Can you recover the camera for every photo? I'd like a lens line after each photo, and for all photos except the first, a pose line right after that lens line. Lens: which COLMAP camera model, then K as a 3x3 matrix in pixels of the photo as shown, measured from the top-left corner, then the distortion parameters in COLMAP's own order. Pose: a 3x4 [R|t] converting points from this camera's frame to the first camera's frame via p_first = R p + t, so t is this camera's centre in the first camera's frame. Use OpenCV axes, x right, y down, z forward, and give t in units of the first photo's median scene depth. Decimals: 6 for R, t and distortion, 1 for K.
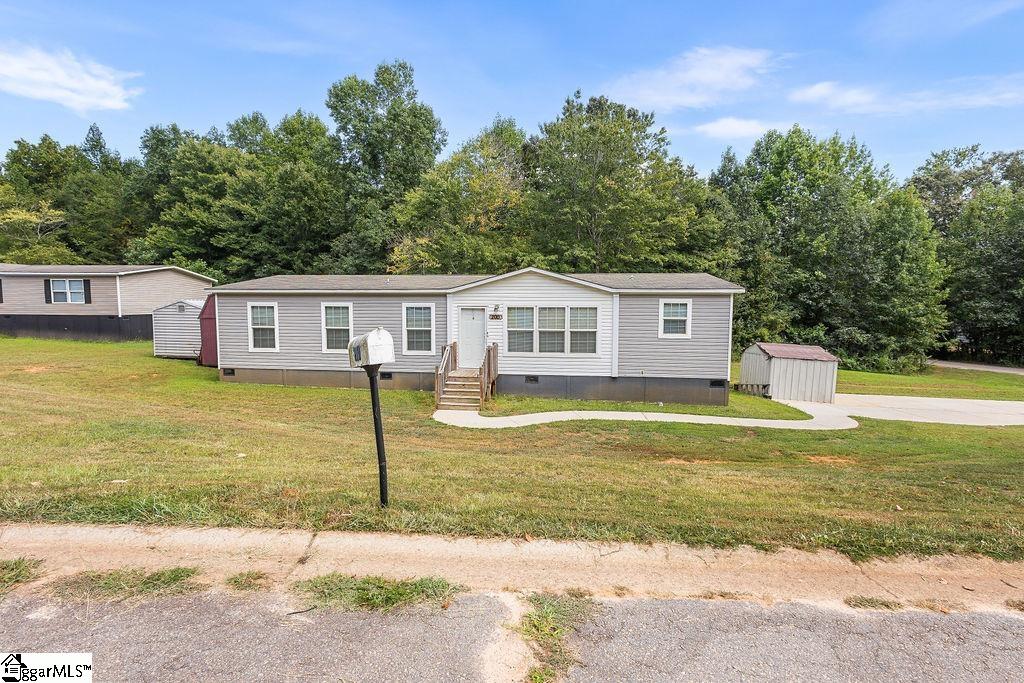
lens RADIAL K [[469.1, 0, 511.2], [0, 469.1, 342.9], [0, 0, 1]] dist [0.004504, -0.000491]
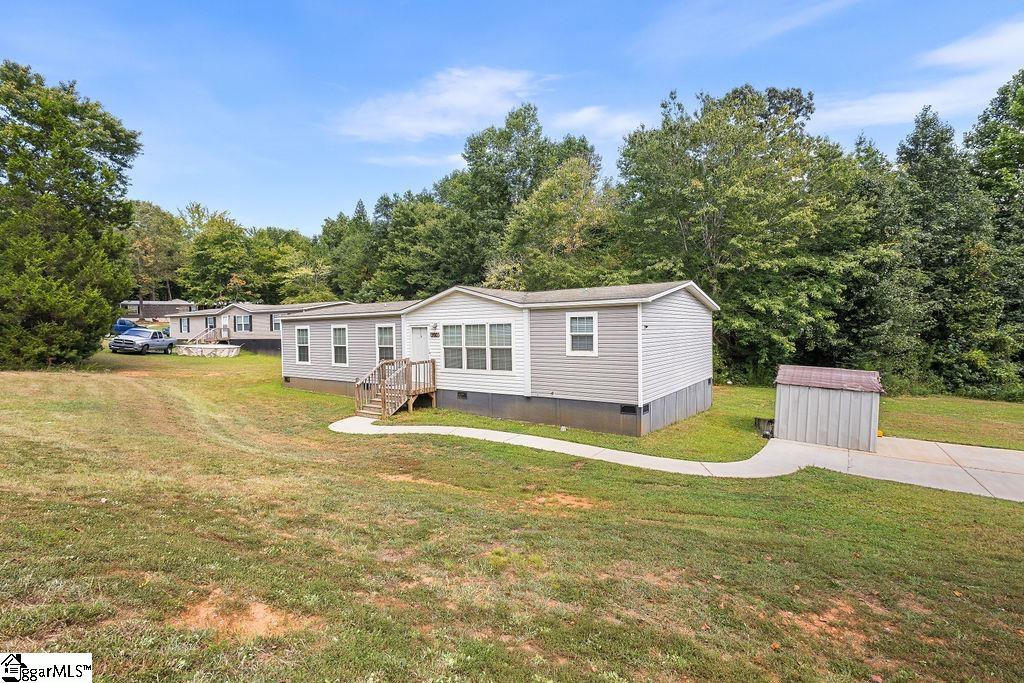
lens RADIAL K [[469.1, 0, 511.0], [0, 469.1, 340.7], [0, 0, 1]] dist [0.004504, -0.000491]
pose [[0.882818, -0.007127, -0.469661, 0.619852], [-0.018910, 0.998535, -0.050696, 0.008919], [0.469335, 0.053637, 0.881390, 0.140405]]
